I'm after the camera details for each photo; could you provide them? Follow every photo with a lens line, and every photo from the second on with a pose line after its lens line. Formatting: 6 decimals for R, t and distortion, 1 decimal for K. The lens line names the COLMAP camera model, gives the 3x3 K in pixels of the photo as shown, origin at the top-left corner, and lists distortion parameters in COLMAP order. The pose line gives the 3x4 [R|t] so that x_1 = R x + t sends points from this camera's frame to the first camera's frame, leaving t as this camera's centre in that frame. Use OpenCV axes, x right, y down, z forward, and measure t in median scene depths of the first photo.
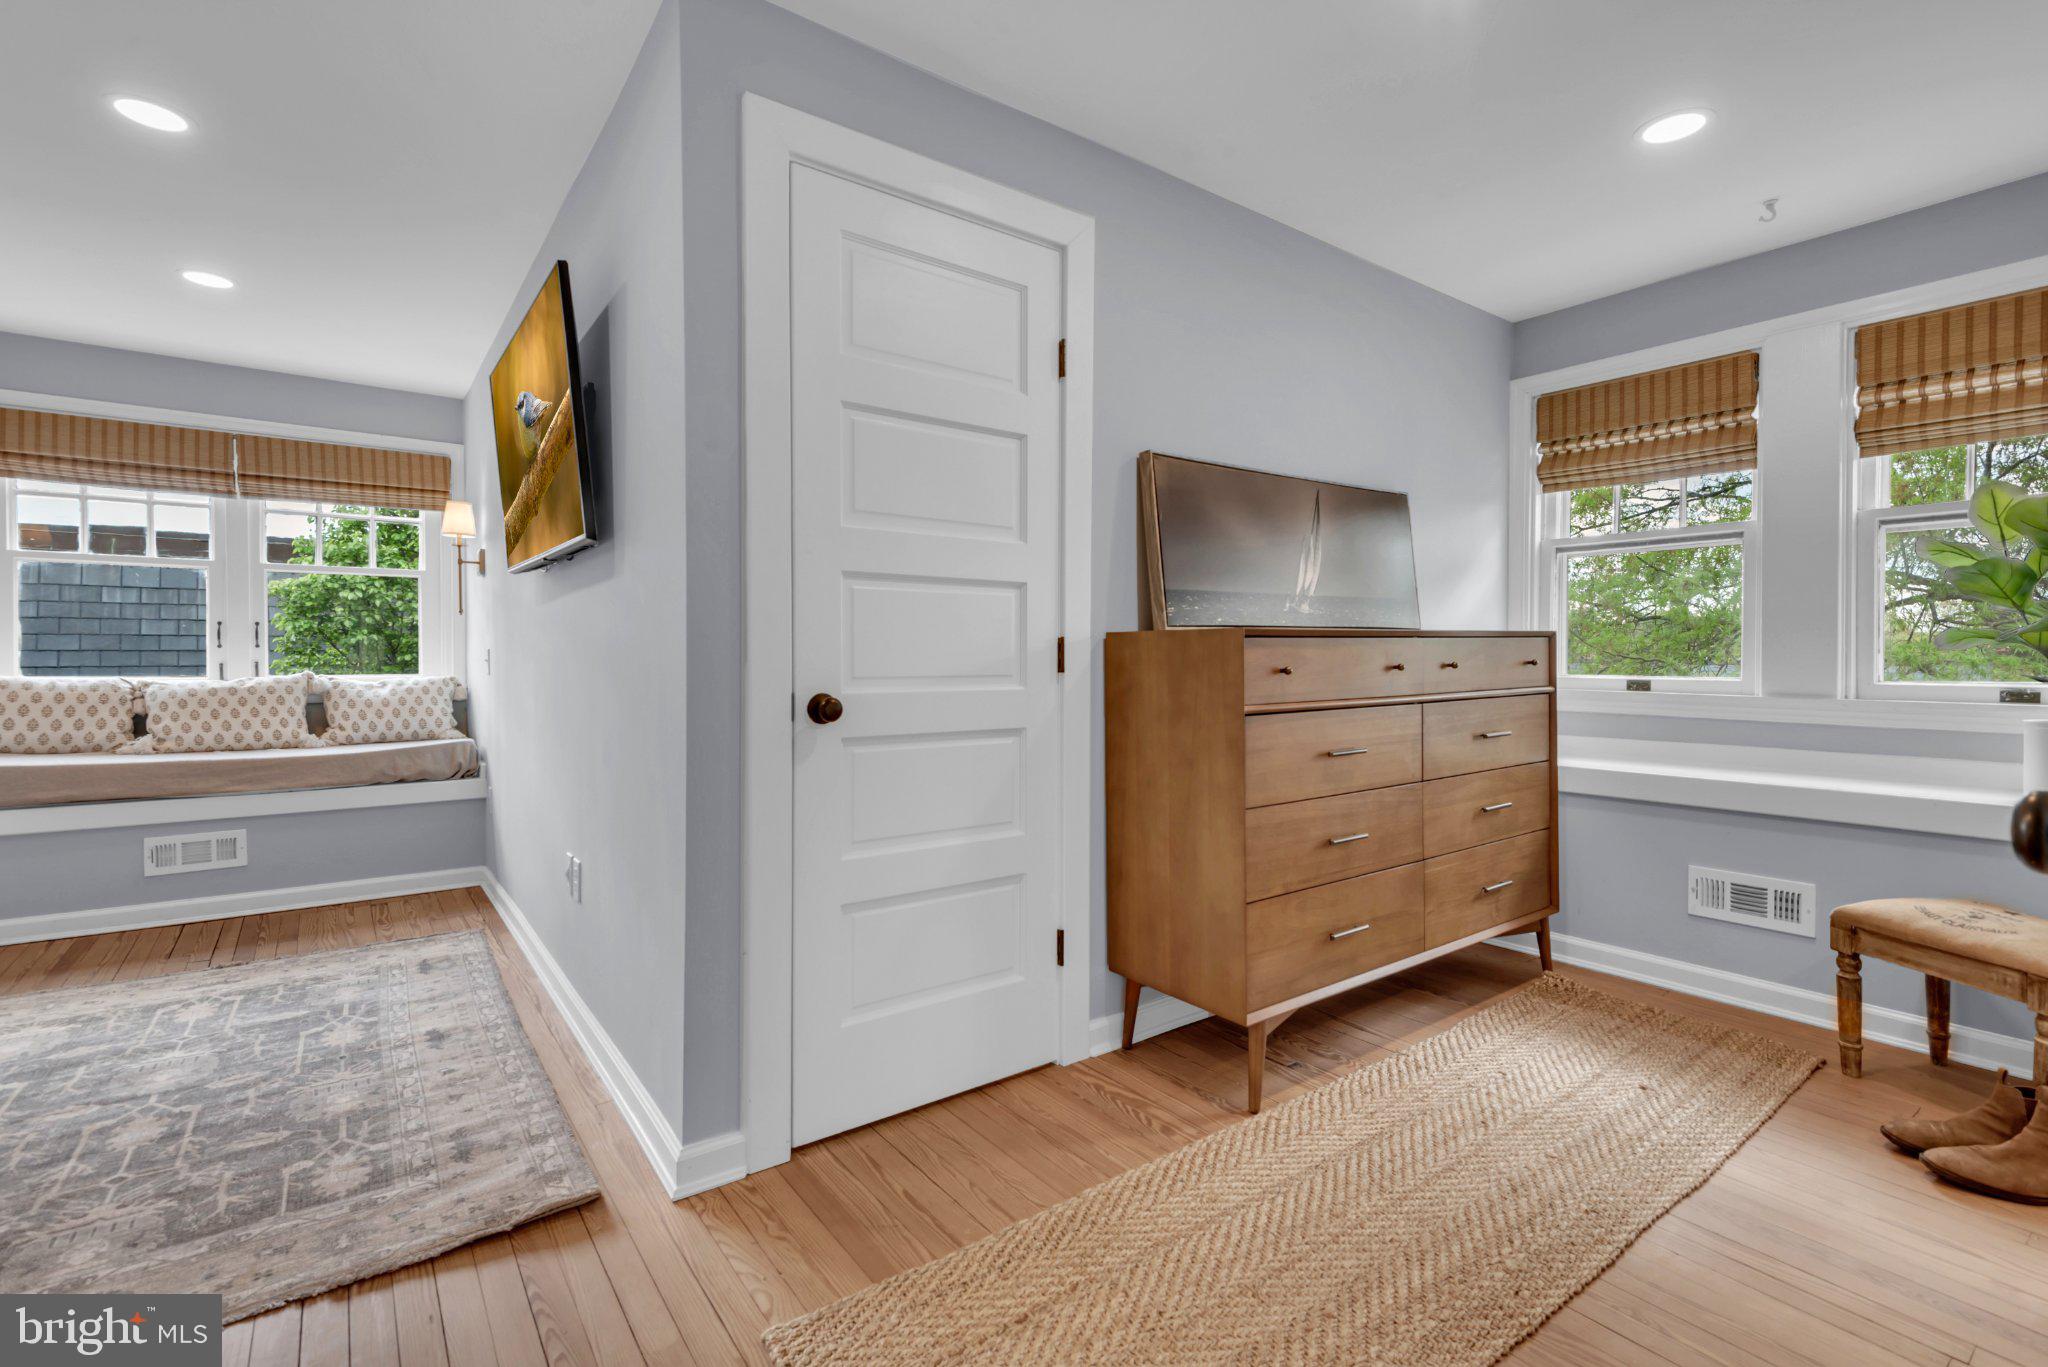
lens RADIAL K [[928.1, 0, 1029.3], [0, 928.1, 673.0], [0, 0, 1]] dist [0.004308, -0.000362]
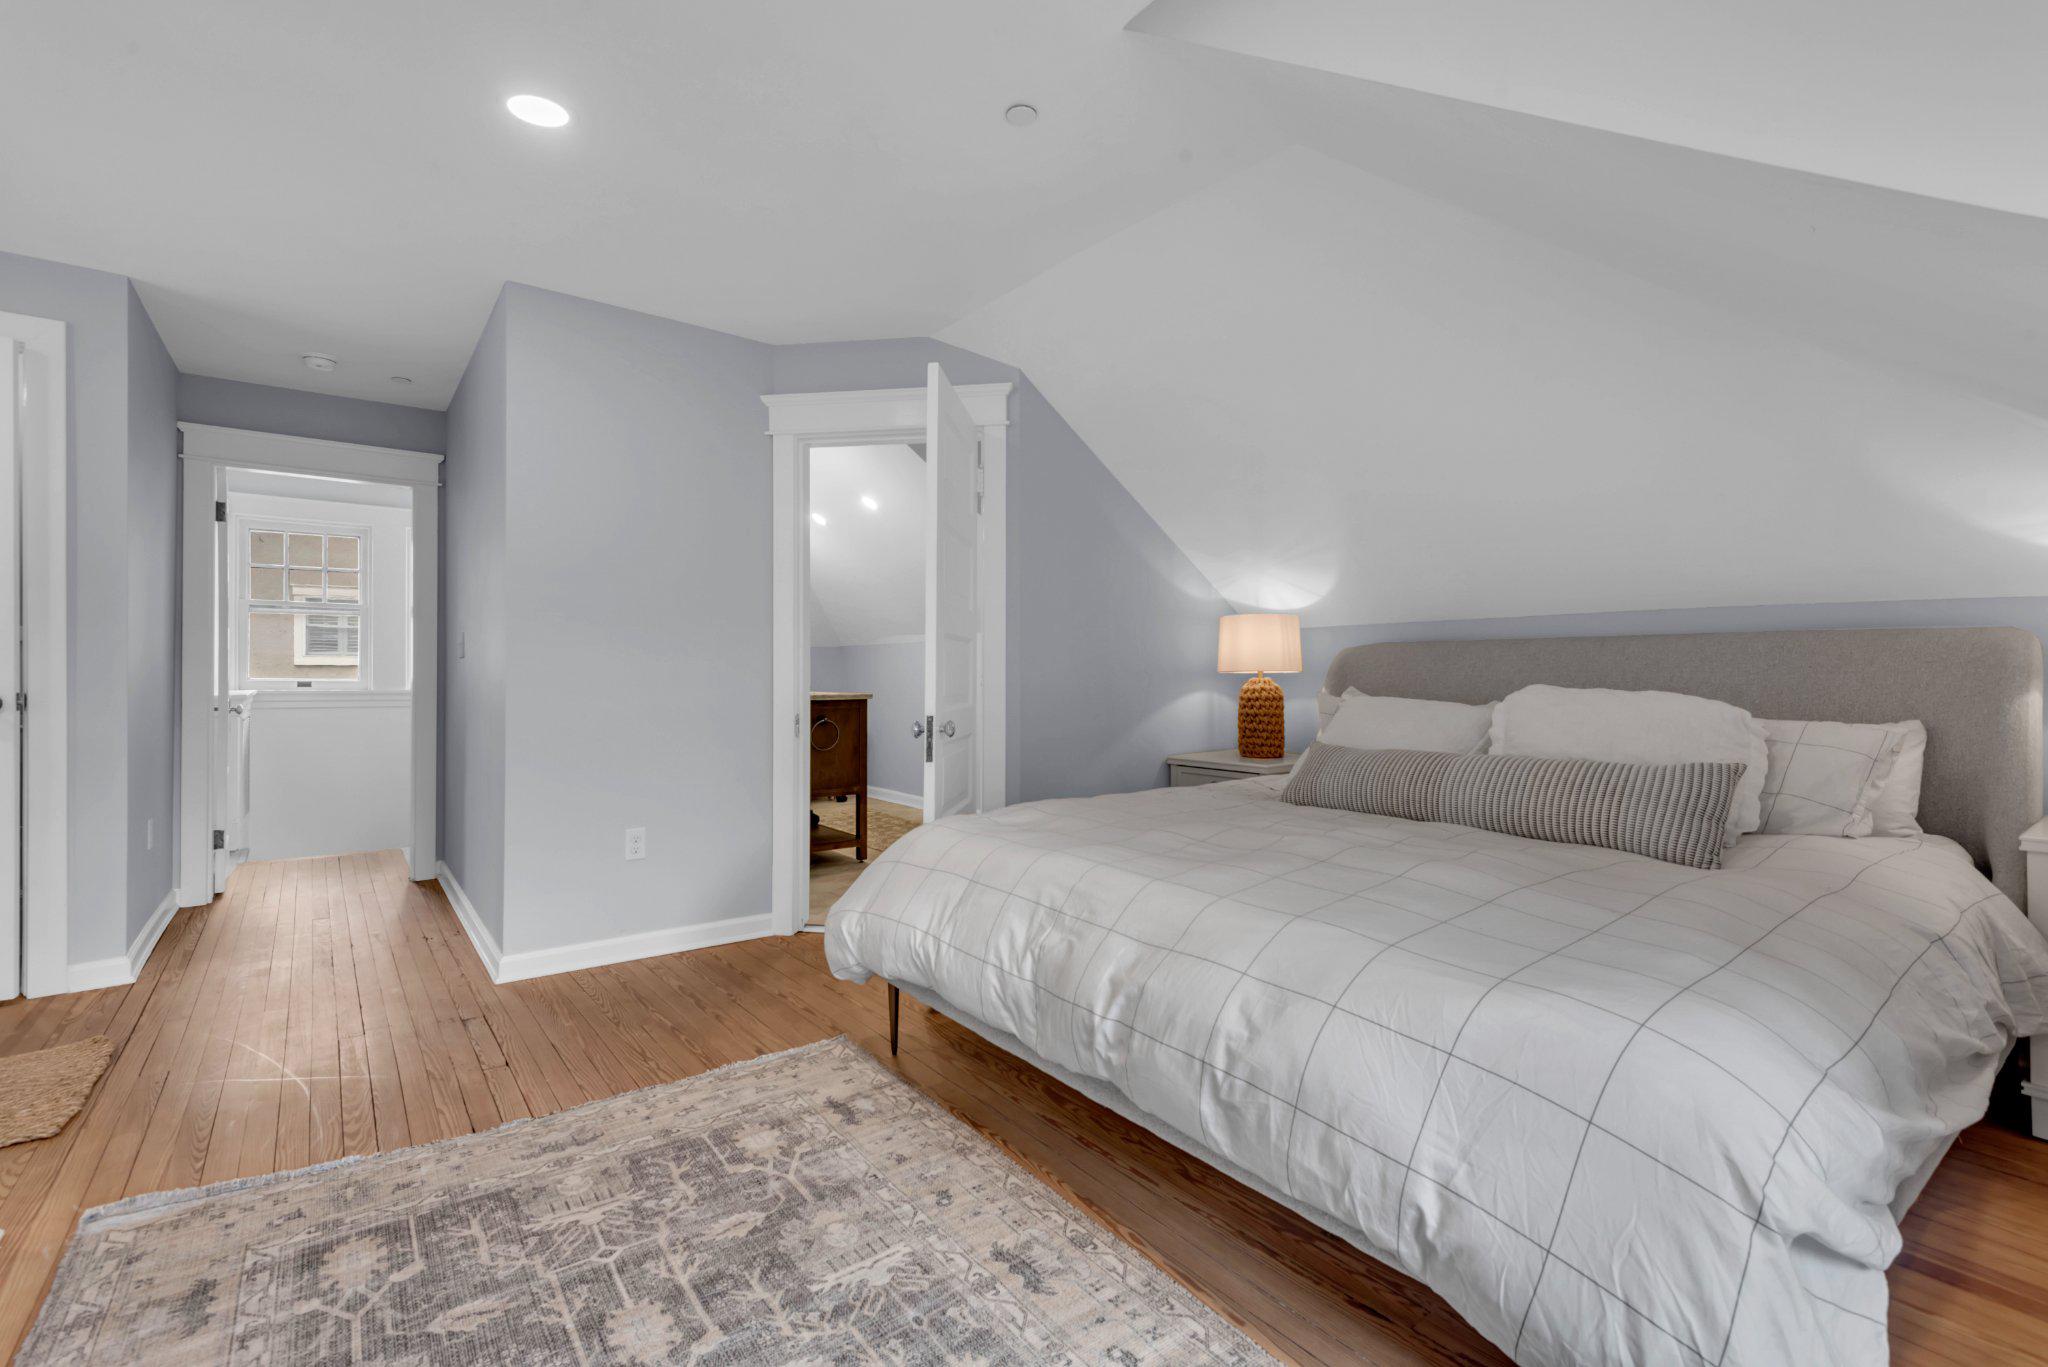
lens RADIAL K [[932.5, 0, 1019.6], [0, 932.5, 651.8], [0, 0, 1]] dist [0.005172, -0.001217]
pose [[-0.999878, -0.015280, -0.003177, -0.855782], [-0.015291, 0.999877, 0.003371, -0.024932], [0.003125, 0.003419, -0.999989, 1.189625]]
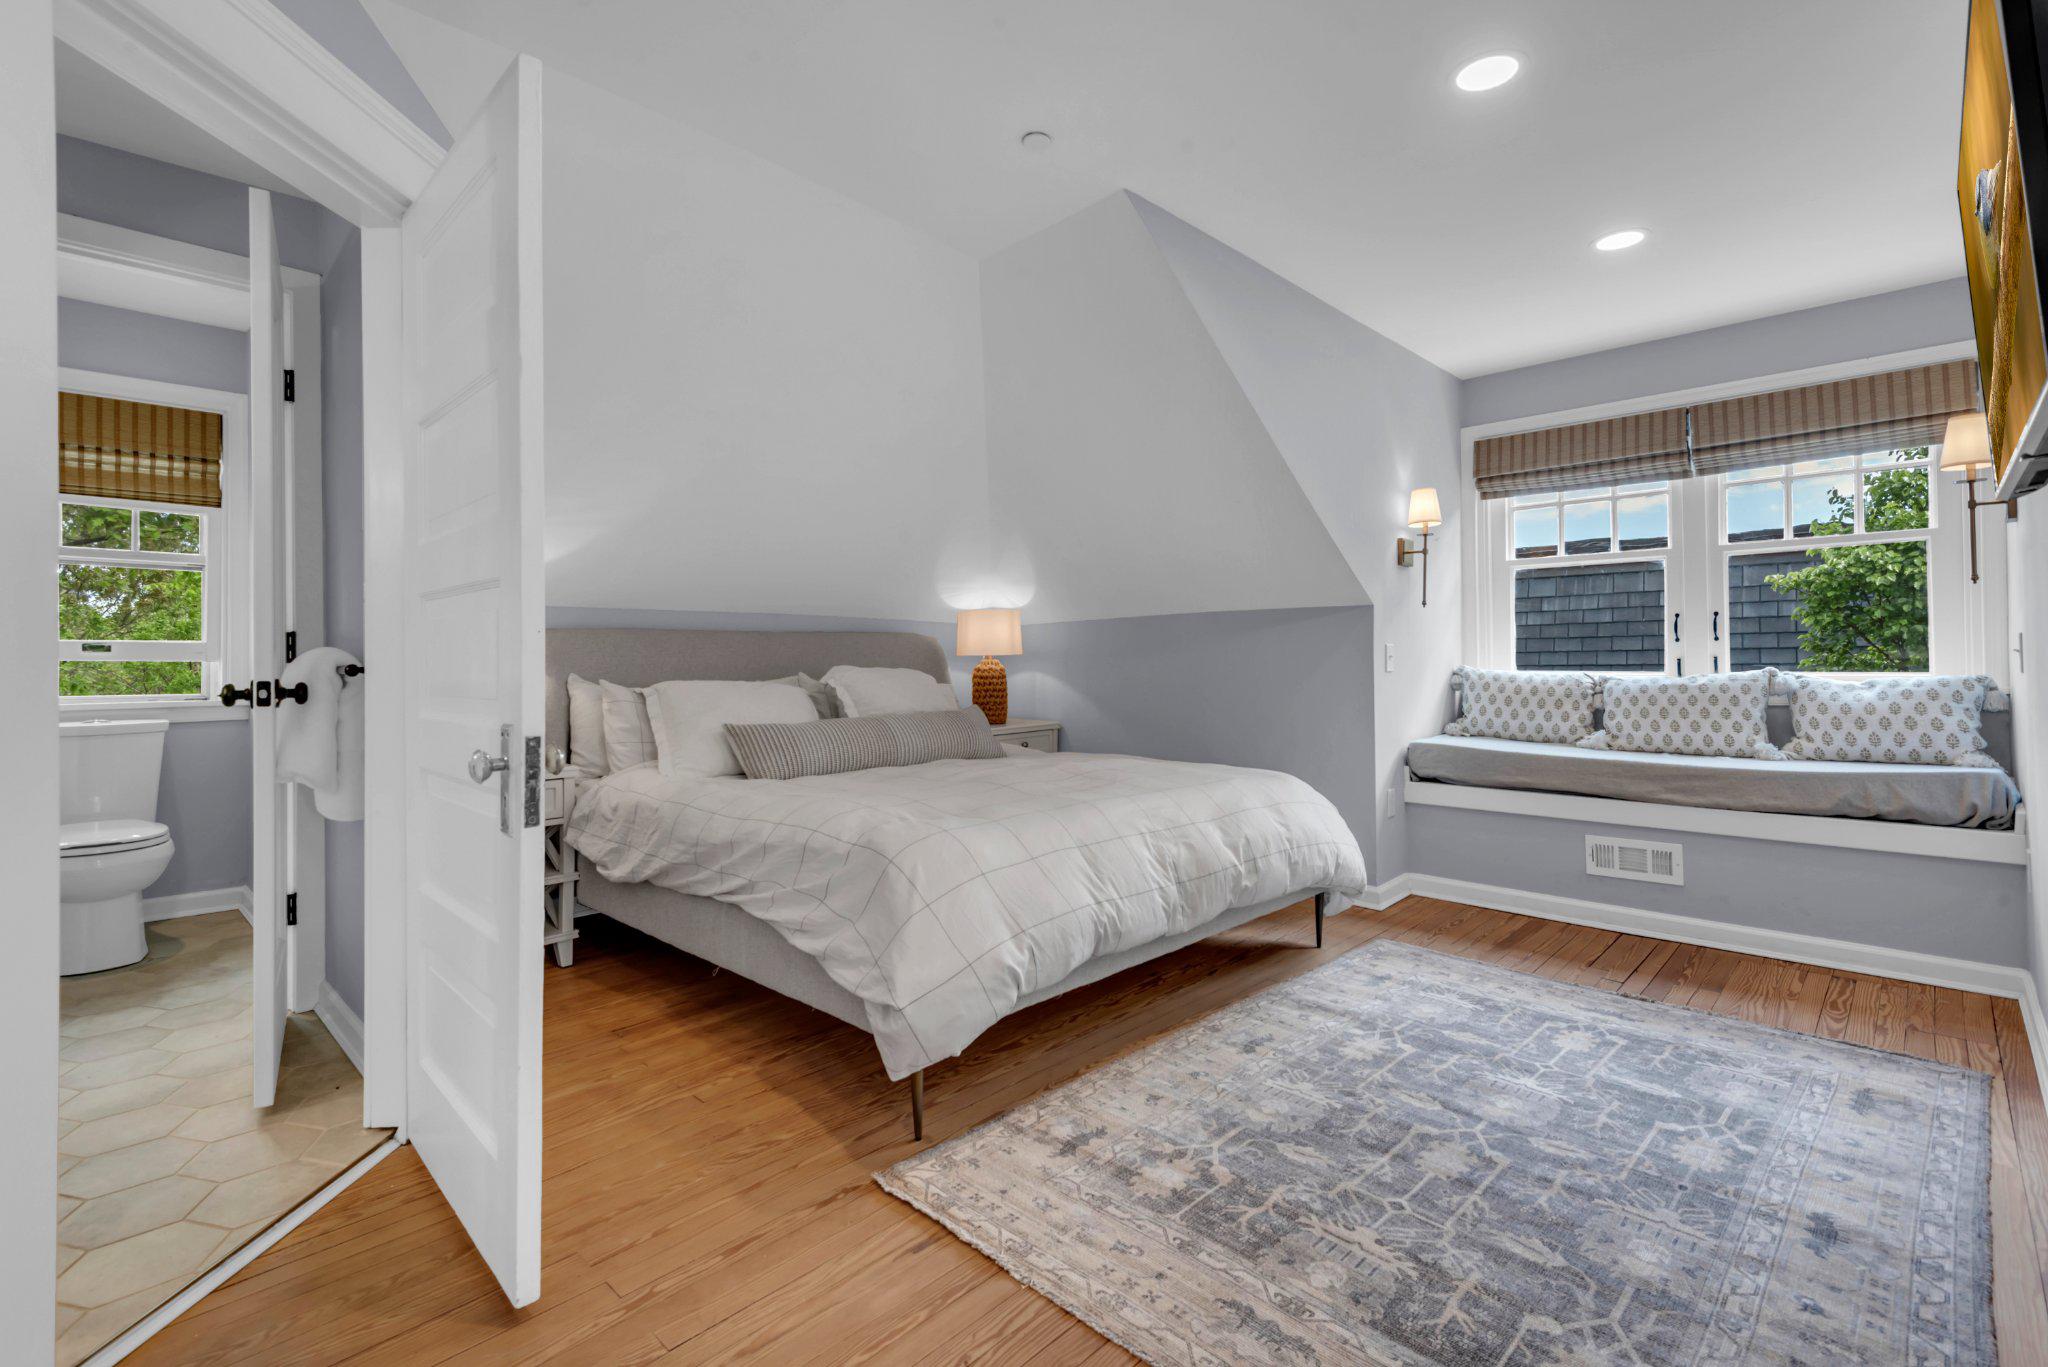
lens RADIAL K [[932.5, 0, 1019.6], [0, 932.5, 651.8], [0, 0, 1]] dist [0.005172, -0.001217]
pose [[0.146046, -0.015170, -0.989161, -0.063344], [-0.008284, 0.999829, -0.016557, 0.005520], [0.989243, 0.010612, 0.145895, 0.304739]]
